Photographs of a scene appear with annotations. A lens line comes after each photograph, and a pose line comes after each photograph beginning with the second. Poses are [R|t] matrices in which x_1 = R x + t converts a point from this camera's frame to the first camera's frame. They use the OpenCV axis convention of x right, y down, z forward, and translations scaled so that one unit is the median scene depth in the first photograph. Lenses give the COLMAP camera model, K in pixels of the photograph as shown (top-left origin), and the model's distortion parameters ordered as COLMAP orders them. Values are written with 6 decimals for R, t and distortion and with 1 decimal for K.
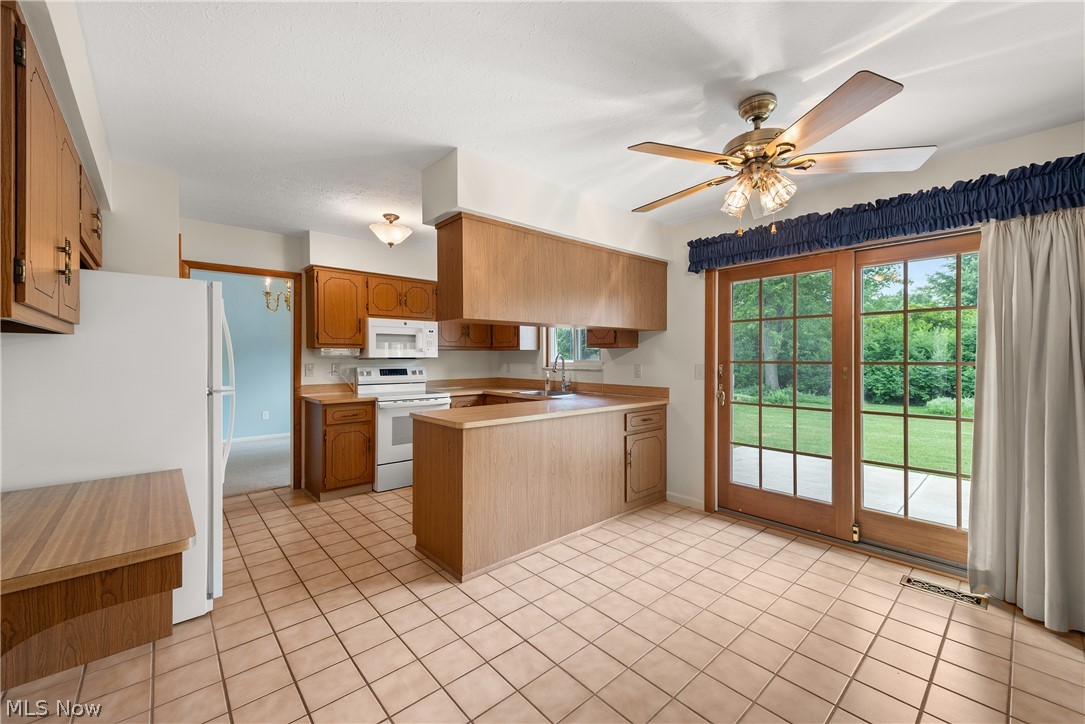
lens RADIAL K [[428.6, 0, 544.3], [0, 428.6, 357.6], [0, 0, 1]] dist [0.010947, -0.000596]
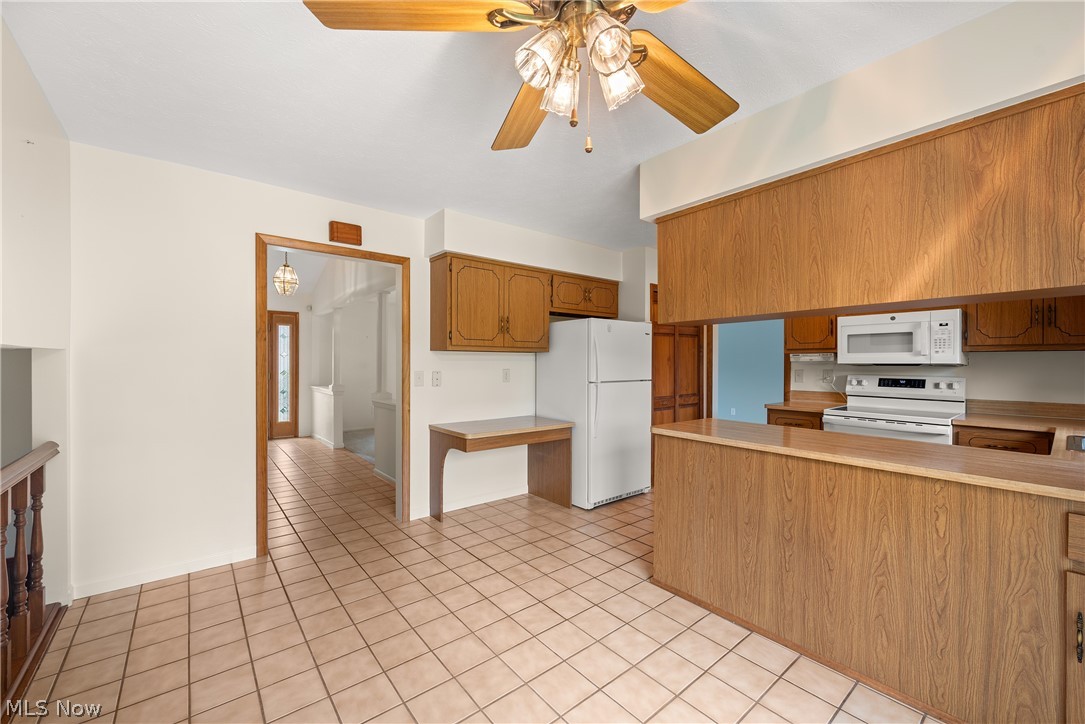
lens RADIAL K [[430.5, 0, 541.4], [0, 430.5, 368.1], [0, 0, 1]] dist [0.000457, -0.000545]
pose [[-0.044278, 0.012767, -0.998938, 0.539457], [-0.002428, 0.999914, 0.012887, -0.000589], [0.999016, 0.002996, -0.044243, 0.503743]]
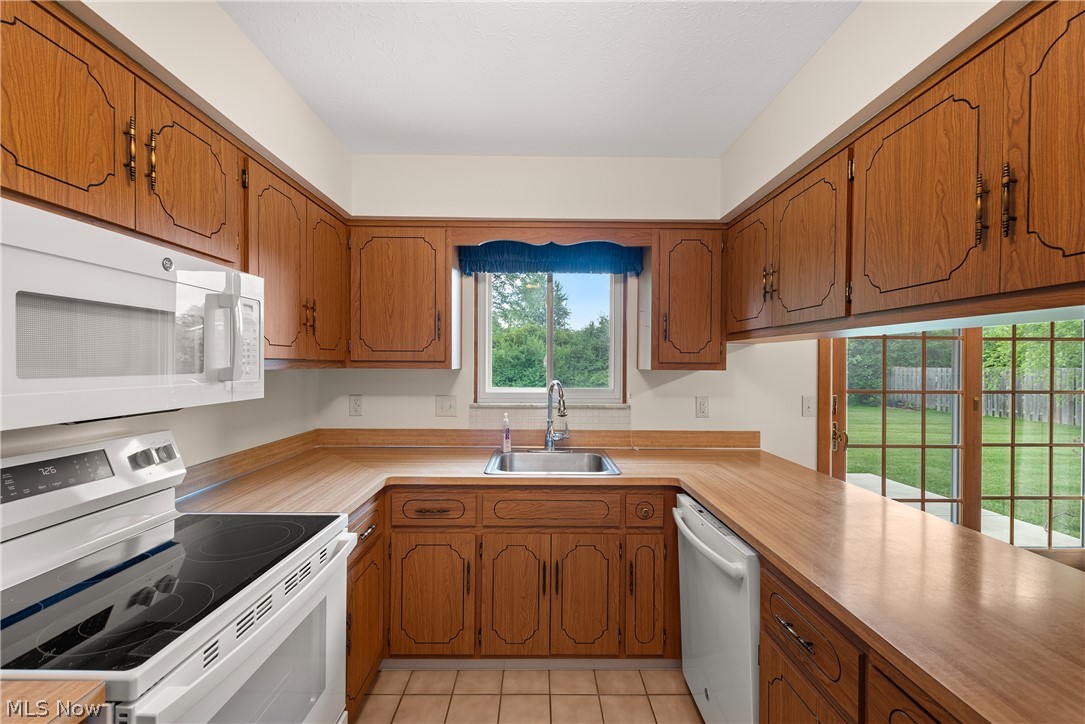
lens RADIAL K [[429.8, 0, 539.6], [0, 429.8, 364.7], [0, 0, 1]] dist [0.000328, -0.000224]
pose [[0.662253, 0.001814, 0.749278, -0.434874], [-0.005103, 0.999985, 0.002089, -0.031292], [-0.749263, -0.005207, 0.662252, 0.828328]]
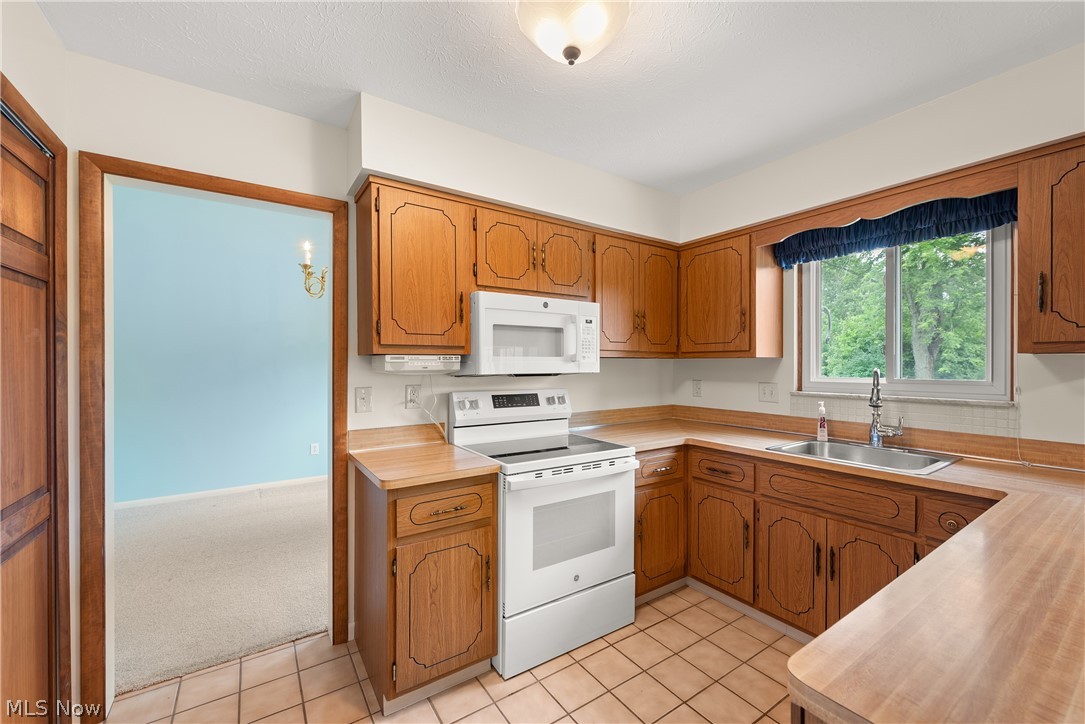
lens RADIAL K [[430.7, 0, 542.5], [0, 430.7, 365.0], [0, 0, 1]] dist [0.000997, -0.000010]
pose [[0.990683, 0.000375, -0.136189, -0.309882], [-0.000126, 0.999998, 0.001835, -0.012856], [0.136189, -0.001801, 0.990681, 0.605556]]
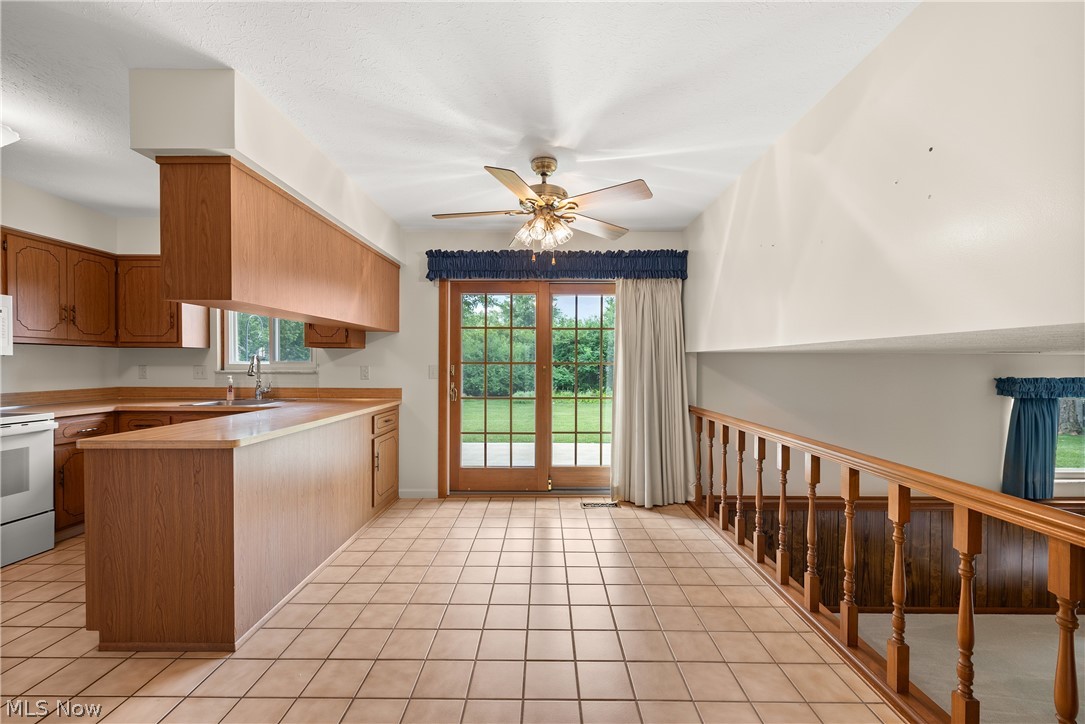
lens RADIAL K [[430.5, 0, 541.4], [0, 430.5, 368.1], [0, 0, 1]] dist [0.000457, -0.000545]
pose [[0.671263, -0.004991, 0.741202, -0.249937], [-0.003574, 0.999944, 0.009970, 0.011132], [-0.741210, -0.009341, 0.671208, 0.063416]]
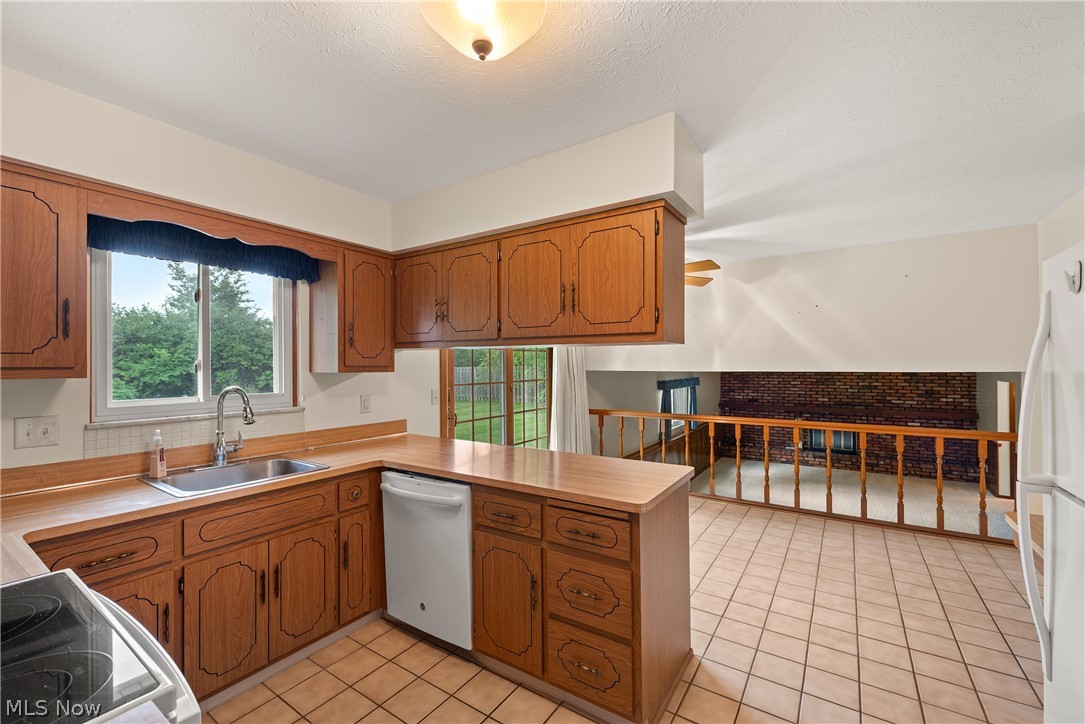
lens RADIAL K [[446.9, 0, 545.8], [0, 446.9, 362.2], [0, 0, 1]] dist [-0.001854, -0.000412]
pose [[-0.247822, 0.007098, 0.968780, -0.632715], [0.005579, 0.999967, -0.005900, -0.034331], [-0.968789, 0.003943, -0.247854, 0.965829]]
